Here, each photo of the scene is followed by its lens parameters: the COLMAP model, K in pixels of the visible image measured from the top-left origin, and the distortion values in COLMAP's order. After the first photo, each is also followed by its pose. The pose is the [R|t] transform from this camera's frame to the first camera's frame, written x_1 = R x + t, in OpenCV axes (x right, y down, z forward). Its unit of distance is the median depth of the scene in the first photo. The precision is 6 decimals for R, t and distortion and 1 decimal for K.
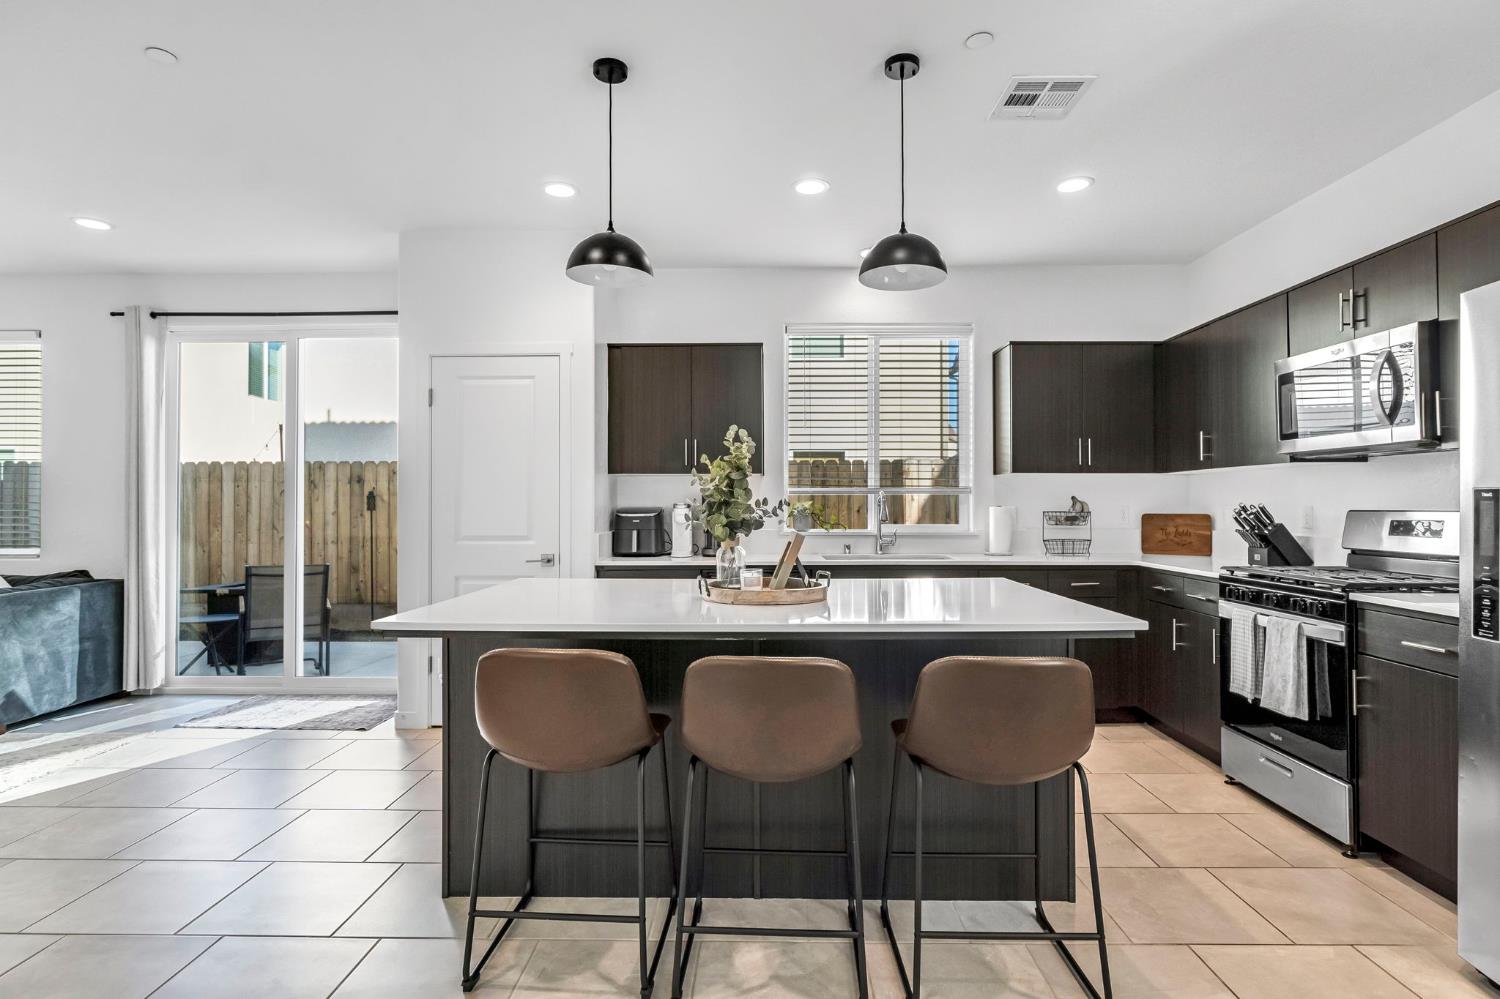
lens RADIAL K [[680.0, 0, 751.9], [0, 680.0, 499.3], [0, 0, 1]] dist [-0.001154, -0.000664]
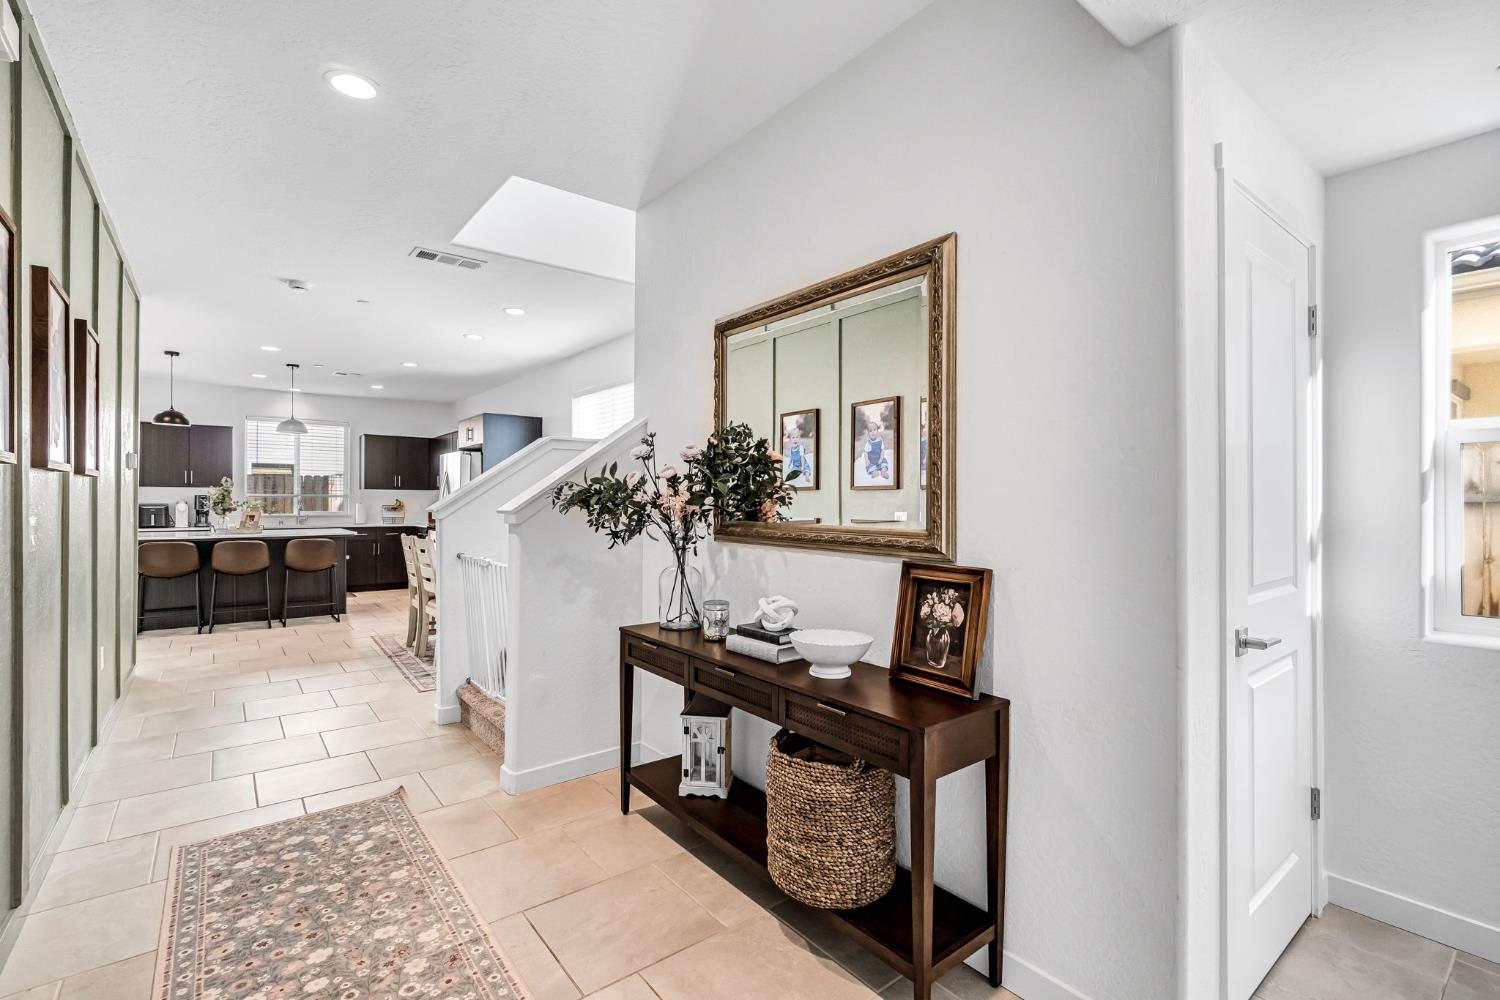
lens RADIAL K [[680.0, 0, 761.8], [0, 680.0, 500.7], [0, 0, 1]] dist [-0.001154, -0.000664]
pose [[0.765635, 0.002788, 0.643269, -0.083878], [-0.007287, 0.999964, 0.004338, -0.019094], [-0.643234, -0.008009, 0.765628, -1.700916]]
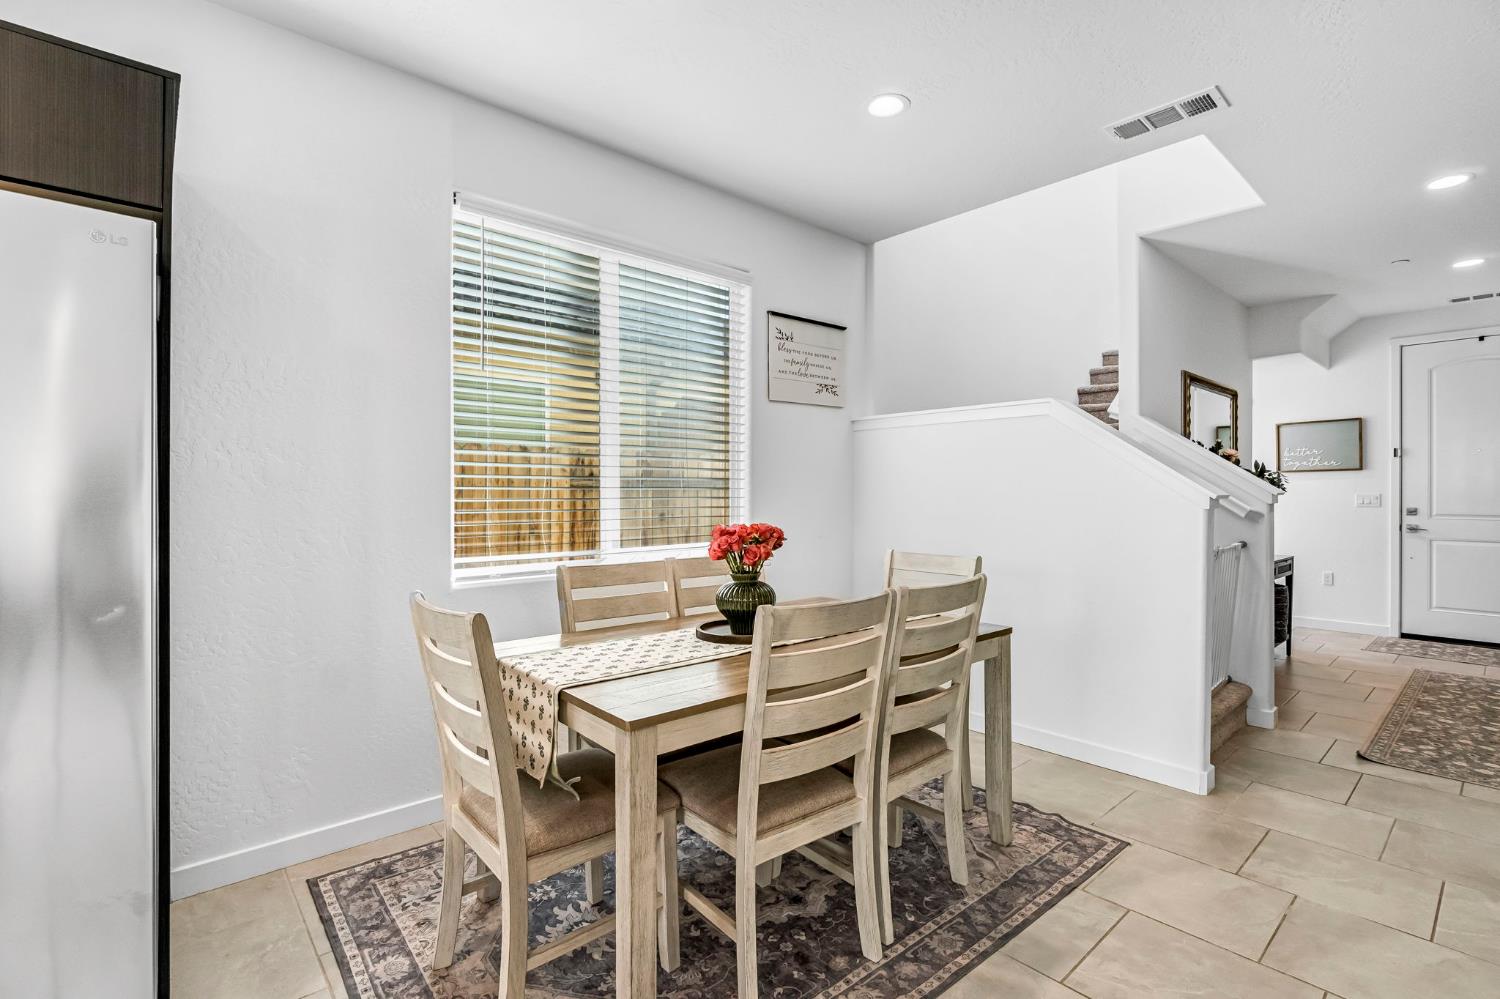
lens RADIAL K [[680.0, 0, 759.9], [0, 680.0, 504.9], [0, 0, 1]] dist [-0.001154, -0.000664]
pose [[-0.684347, -0.010415, 0.729082, 0.197554], [-0.007986, 0.999945, 0.006789, 0.083331], [-0.729113, -0.001176, -0.684393, 4.898675]]
